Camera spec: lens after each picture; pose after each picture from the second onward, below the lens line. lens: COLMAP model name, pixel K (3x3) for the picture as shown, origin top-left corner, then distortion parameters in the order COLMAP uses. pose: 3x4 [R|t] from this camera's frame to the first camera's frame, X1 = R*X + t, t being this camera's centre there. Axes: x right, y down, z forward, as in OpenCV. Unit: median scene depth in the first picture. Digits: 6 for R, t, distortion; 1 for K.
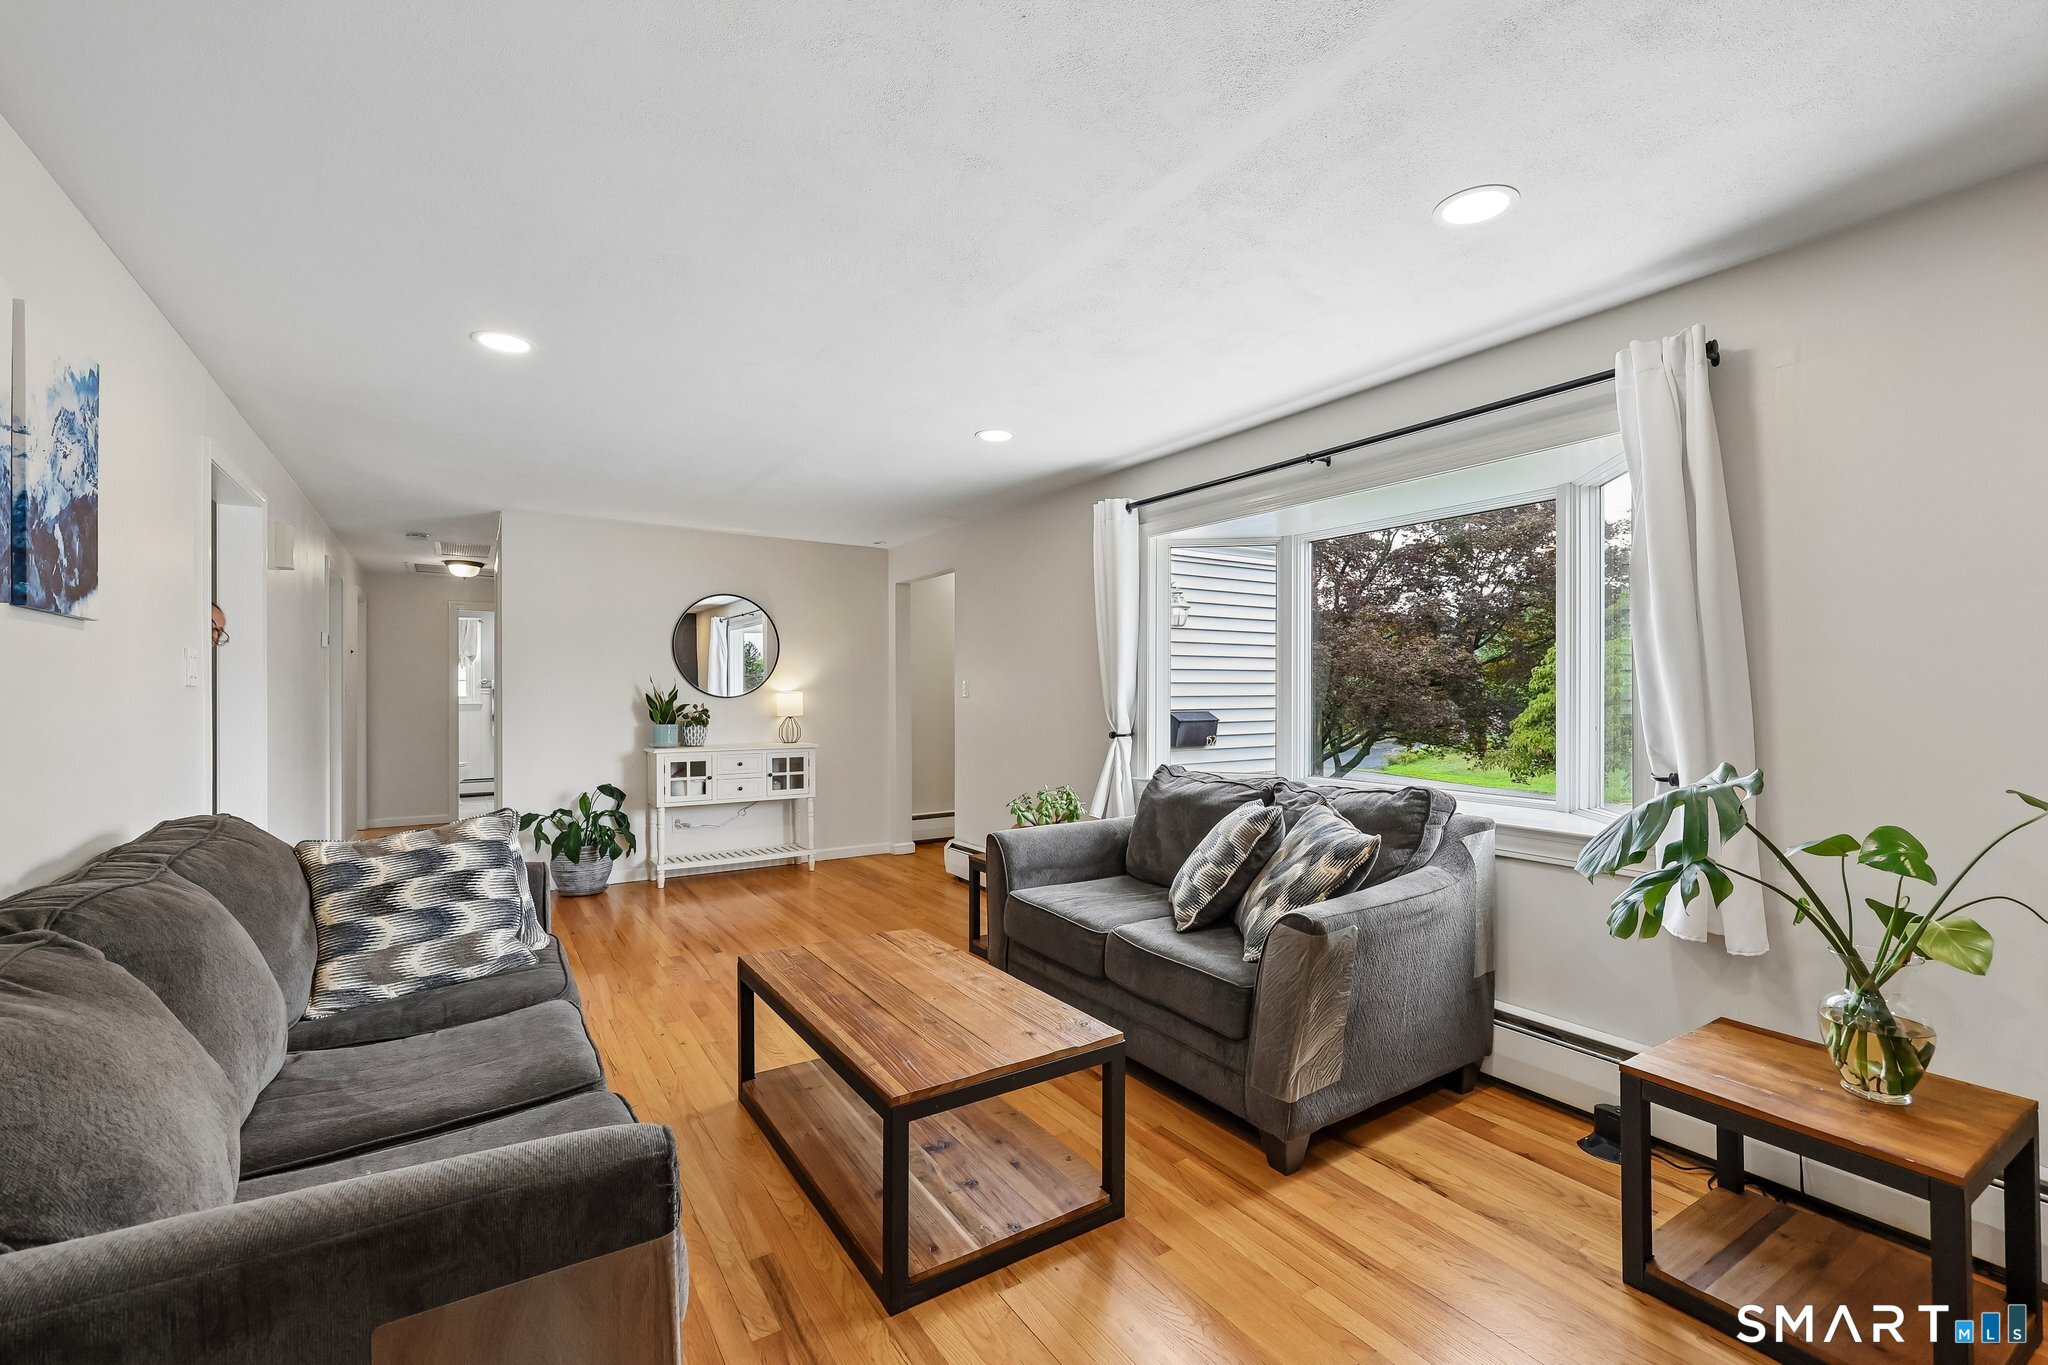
lens RADIAL K [[863.0, 0, 1024.0], [0, 863.0, 682.5], [0, 0, 1]] dist [-0.001338, 0.000336]
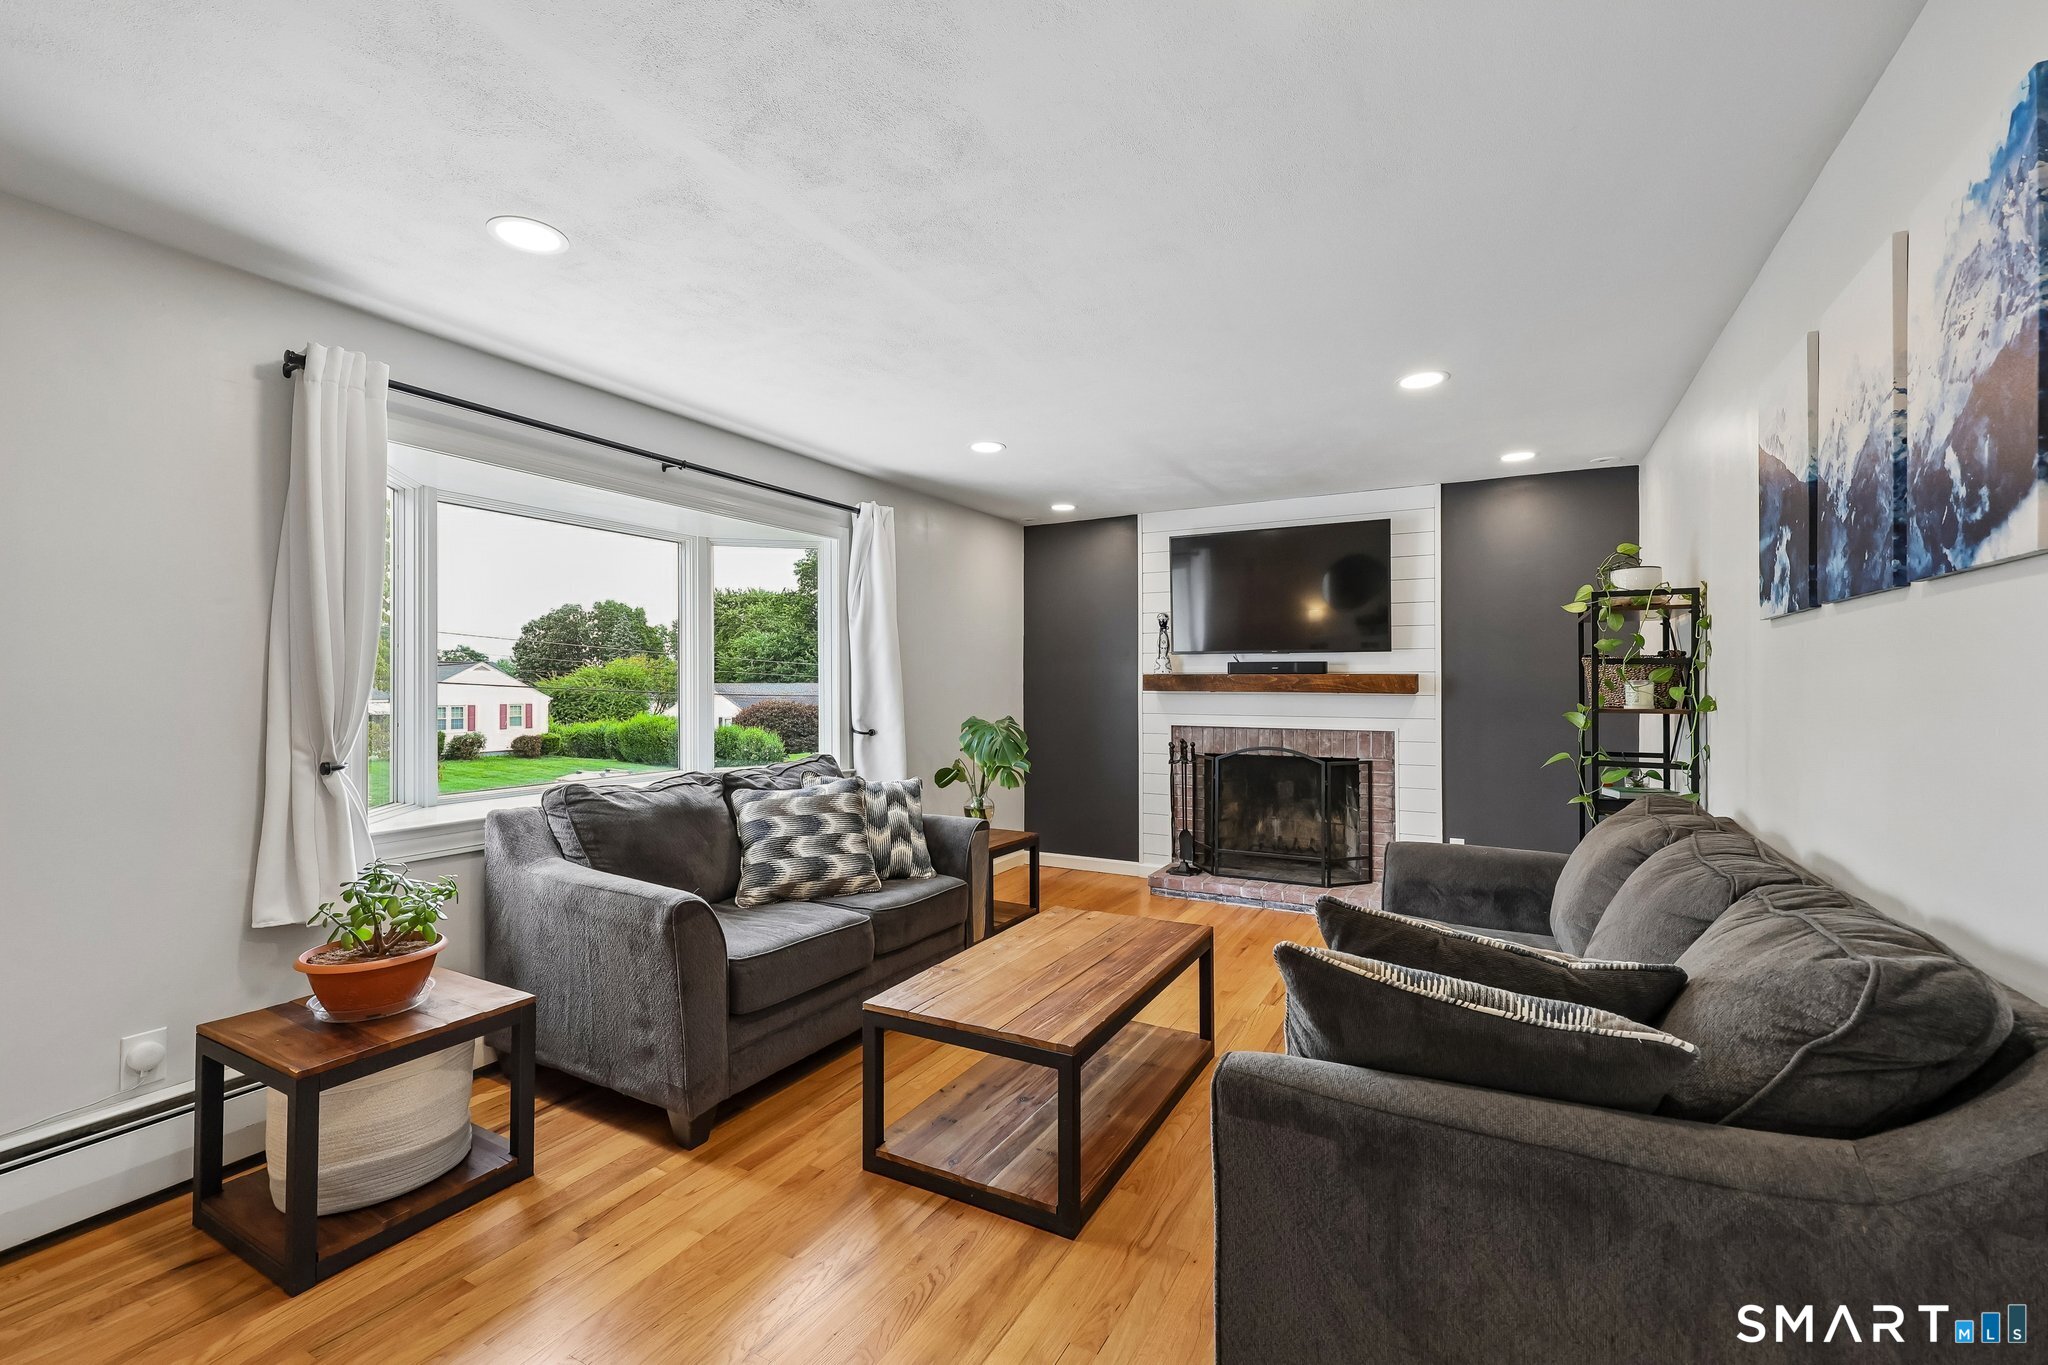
lens RADIAL K [[863.4, 0, 1023.6], [0, 863.4, 679.0], [0, 0, 1]] dist [0.002160, 0.000380]
pose [[-0.468404, 0.009297, 0.883466, -1.155557], [-0.004851, 0.999903, -0.013094, 0.015137], [-0.883501, -0.010419, -0.468313, 1.659677]]
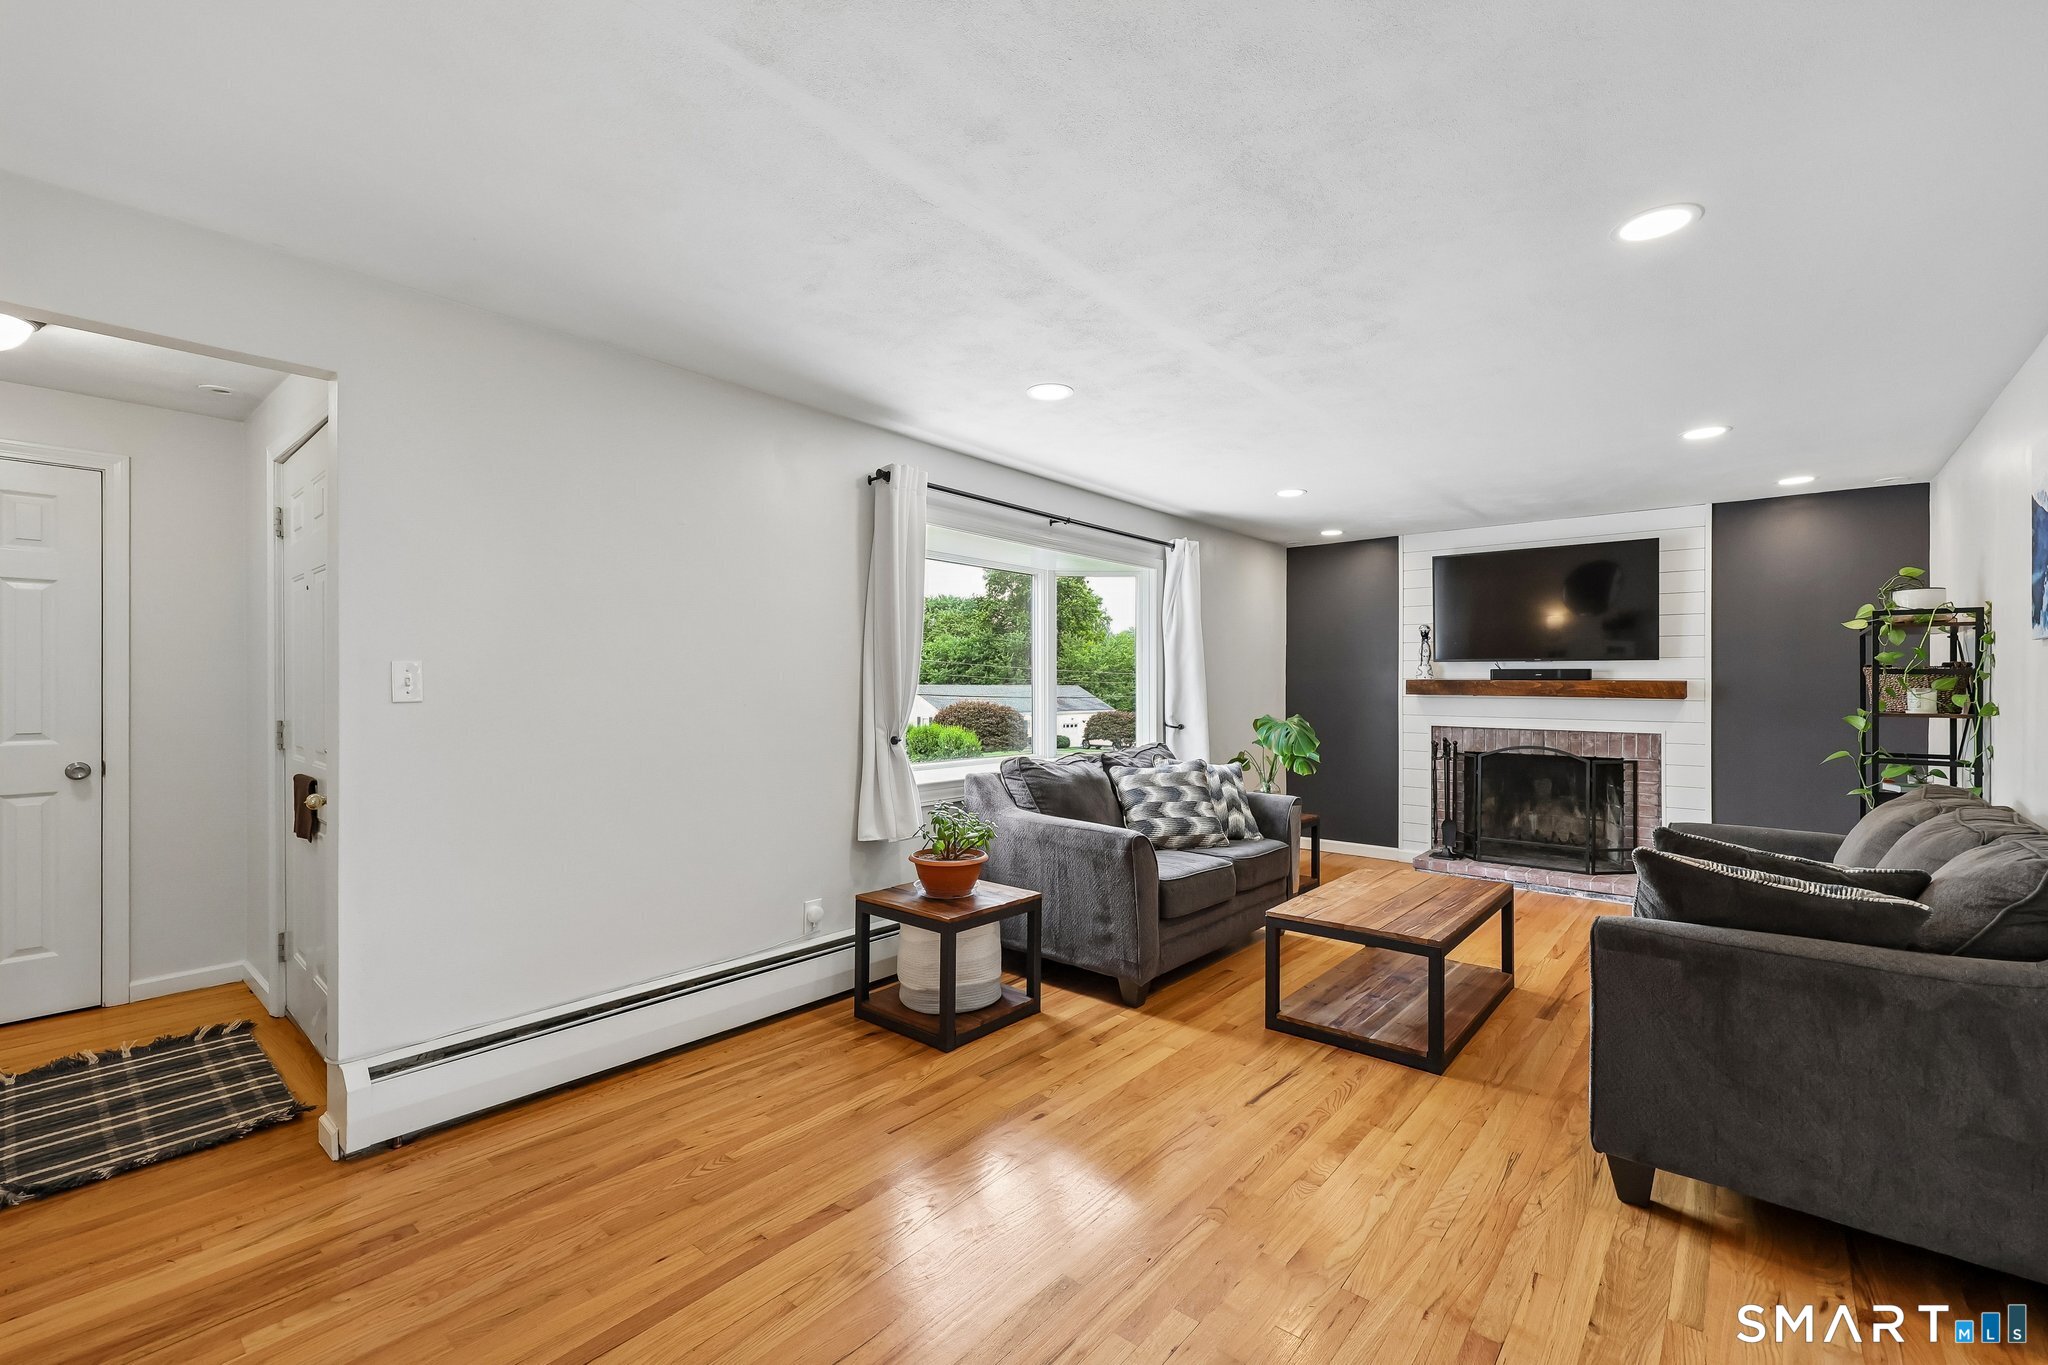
lens RADIAL K [[863.0, 0, 1024.0], [0, 863.0, 682.5], [0, 0, 1]] dist [-0.001338, 0.000336]
pose [[-0.280138, 0.006293, 0.959939, -1.441724], [-0.012536, 0.999869, -0.010213, 0.020035], [-0.959878, -0.014895, -0.280023, 2.144852]]
